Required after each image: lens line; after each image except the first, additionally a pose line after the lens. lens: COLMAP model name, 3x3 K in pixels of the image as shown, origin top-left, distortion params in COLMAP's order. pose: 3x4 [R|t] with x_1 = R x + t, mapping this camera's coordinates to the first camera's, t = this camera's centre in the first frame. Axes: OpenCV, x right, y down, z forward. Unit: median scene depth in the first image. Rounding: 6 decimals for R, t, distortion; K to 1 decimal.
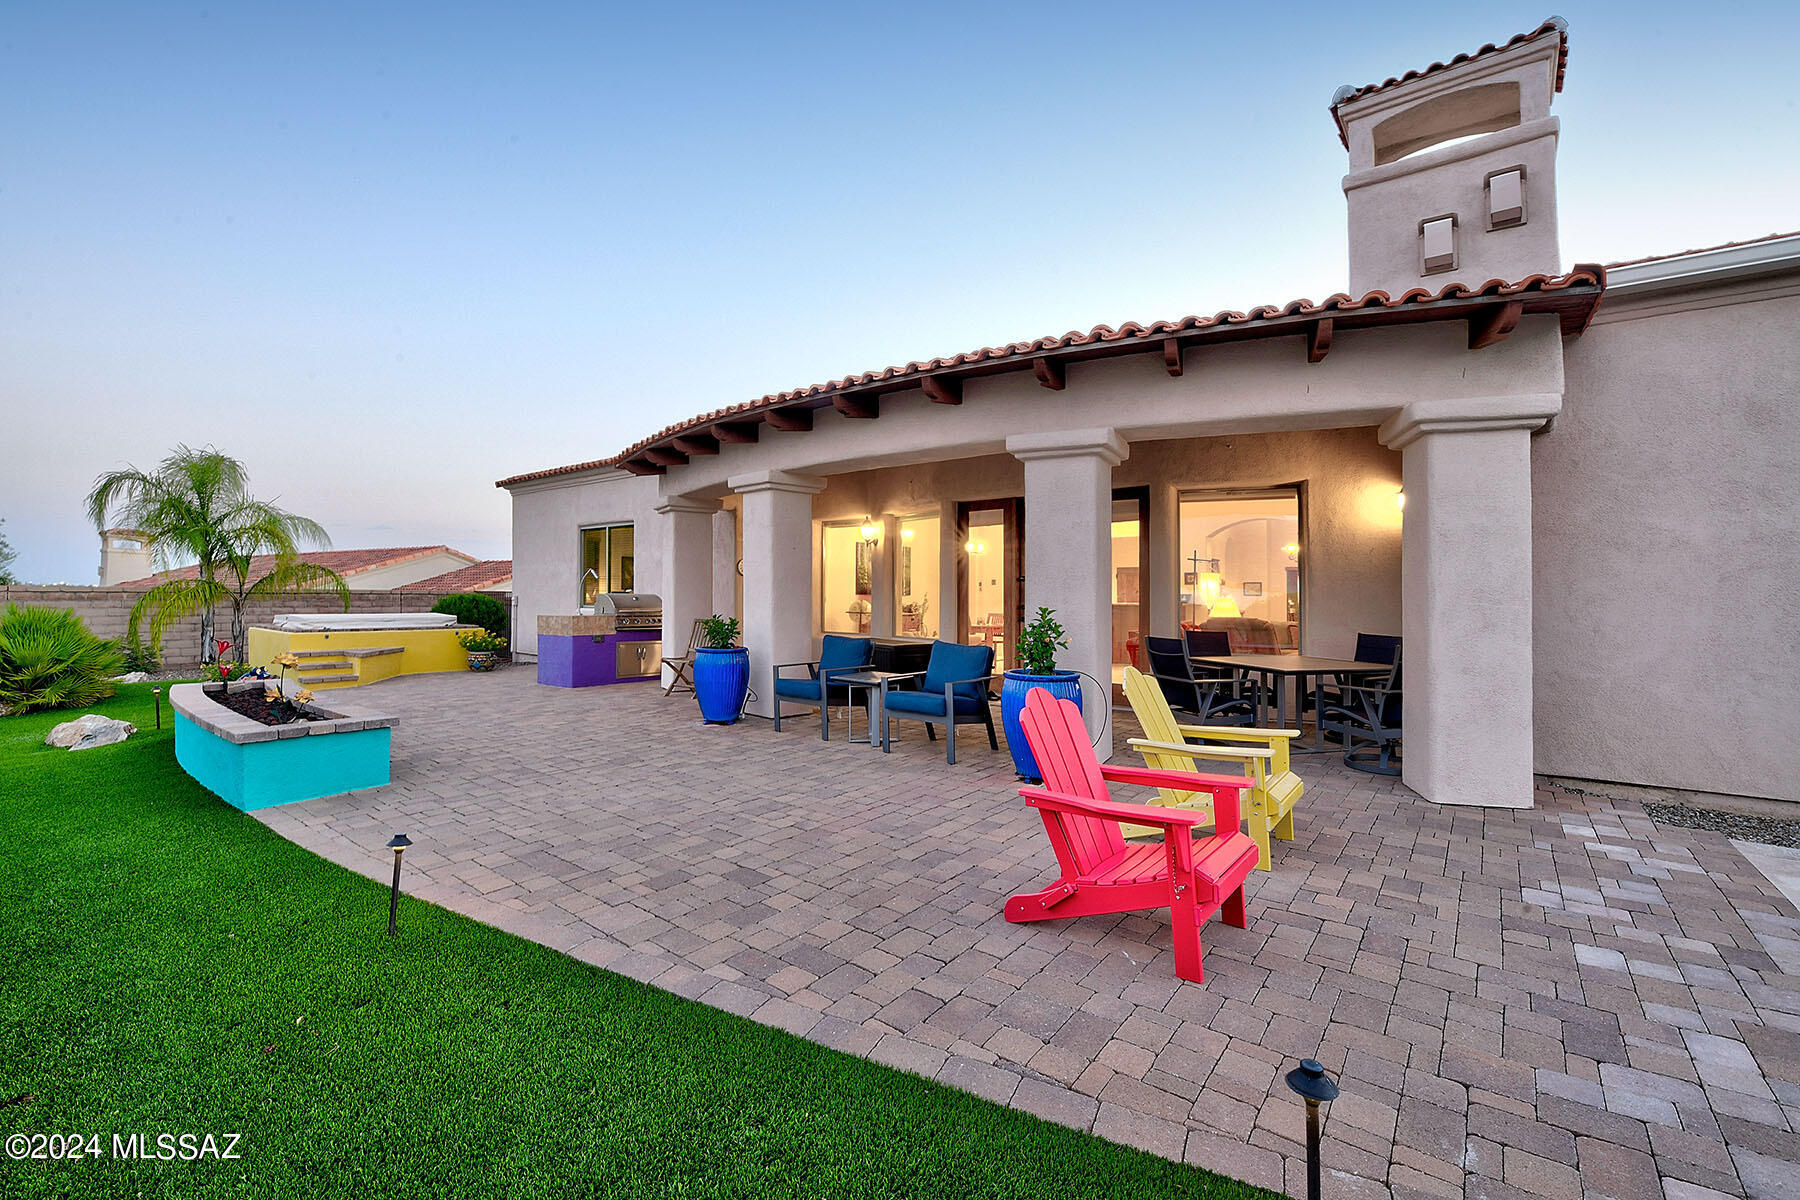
lens RADIAL K [[769.5, 0, 908.5], [0, 769.5, 611.2], [0, 0, 1]] dist [-0.013759, -0.001418]
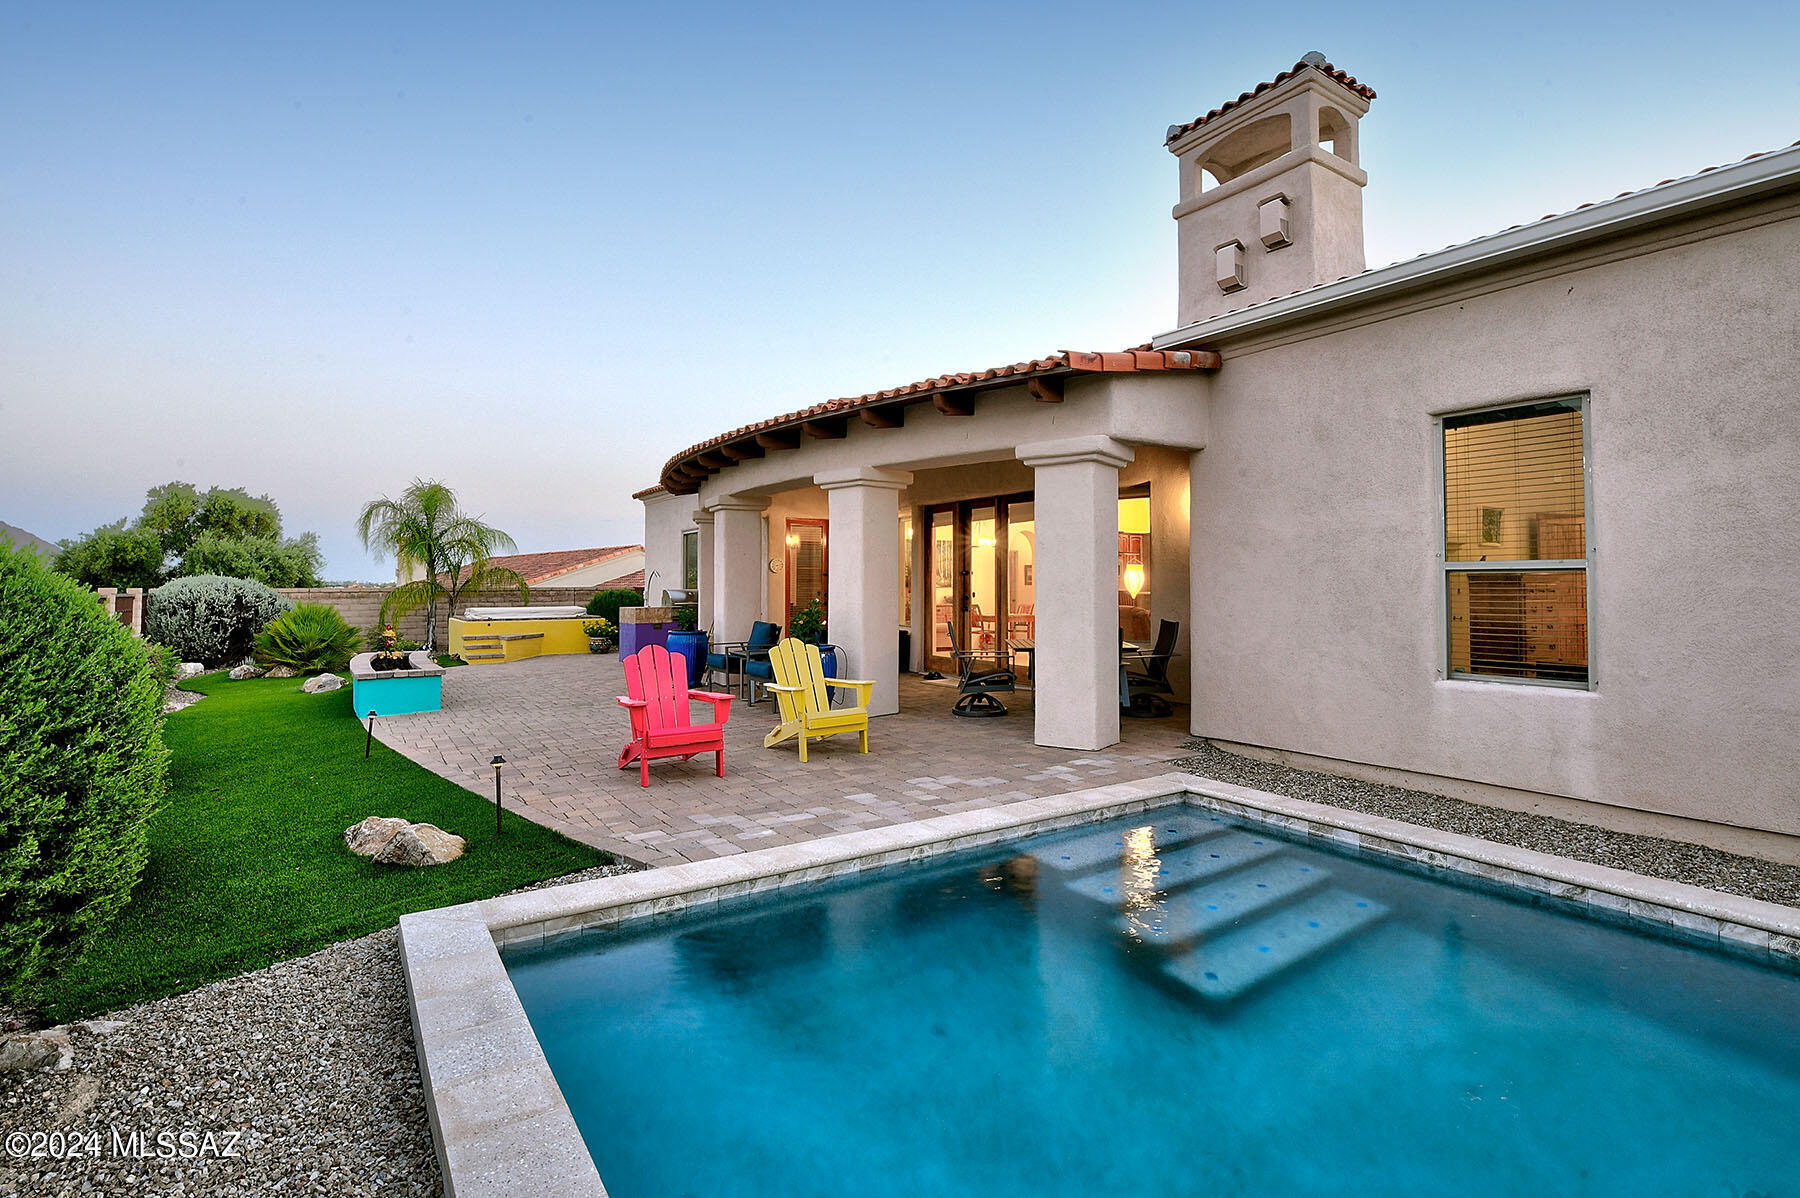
lens RADIAL K [[887.5, 0, 894.9], [0, 887.5, 585.5], [0, 0, 1]] dist [-0.002638, -0.000195]
pose [[0.946921, -0.012609, -0.321218, 0.438914], [0.006430, 0.999773, -0.020289, 0.001804], [0.321401, 0.017146, 0.946788, -0.249151]]
